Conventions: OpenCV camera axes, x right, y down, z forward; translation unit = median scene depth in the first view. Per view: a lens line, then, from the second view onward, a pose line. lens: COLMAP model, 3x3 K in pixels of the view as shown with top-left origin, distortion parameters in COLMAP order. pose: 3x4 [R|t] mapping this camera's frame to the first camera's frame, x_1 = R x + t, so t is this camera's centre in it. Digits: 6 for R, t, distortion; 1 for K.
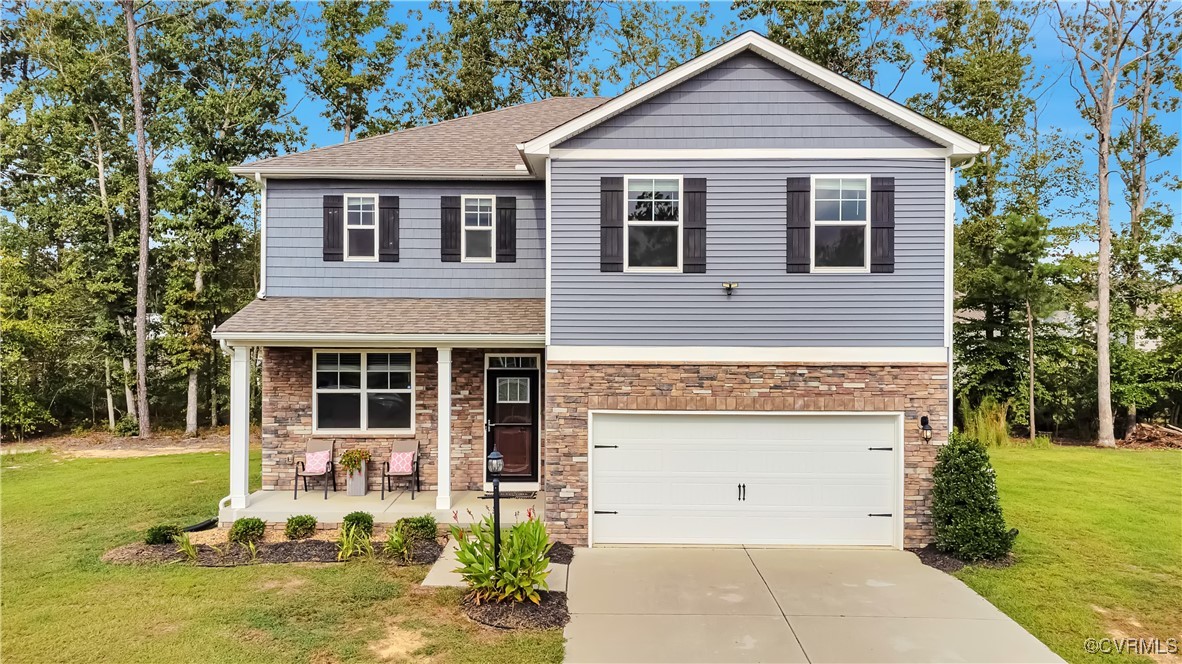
lens RADIAL K [[890.0, 0, 589.1], [0, 890.0, 340.1], [0, 0, 1]] dist [0.067906, -0.005117]
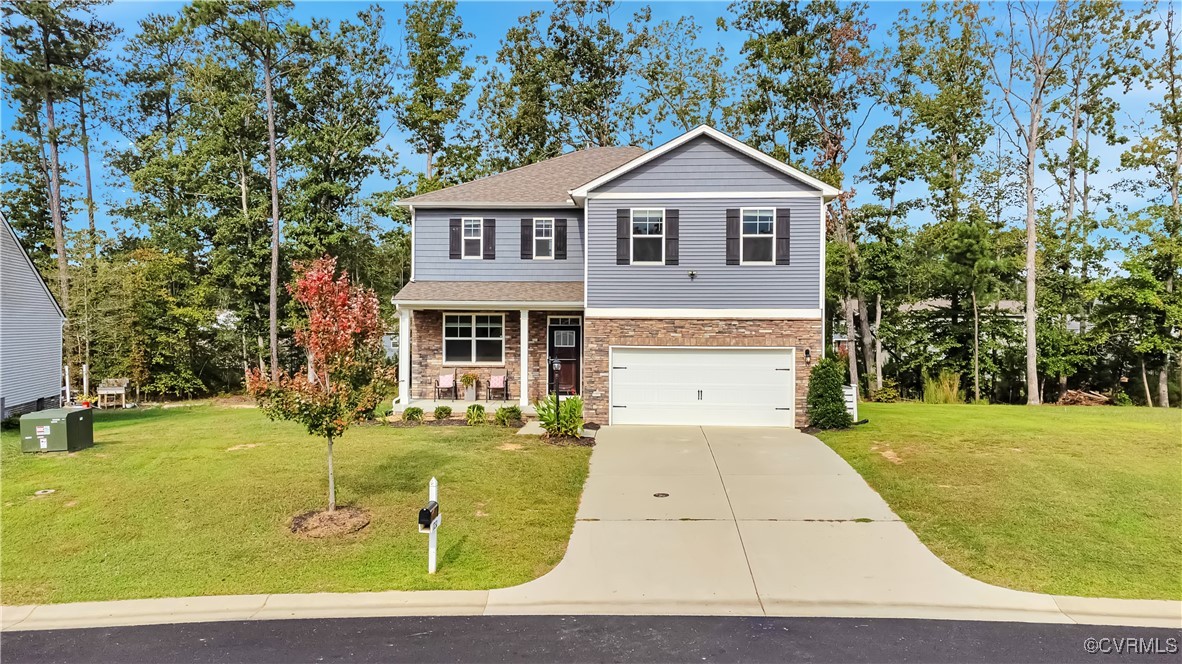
lens RADIAL K [[890.0, 0, 603.9], [0, 890.0, 343.1], [0, 0, 1]] dist [0.067906, -0.005117]
pose [[0.999420, 0.001718, -0.033999, 0.040777], [-0.001594, 0.999992, 0.003699, 0.058853], [0.034005, -0.003643, 0.999415, -0.617036]]
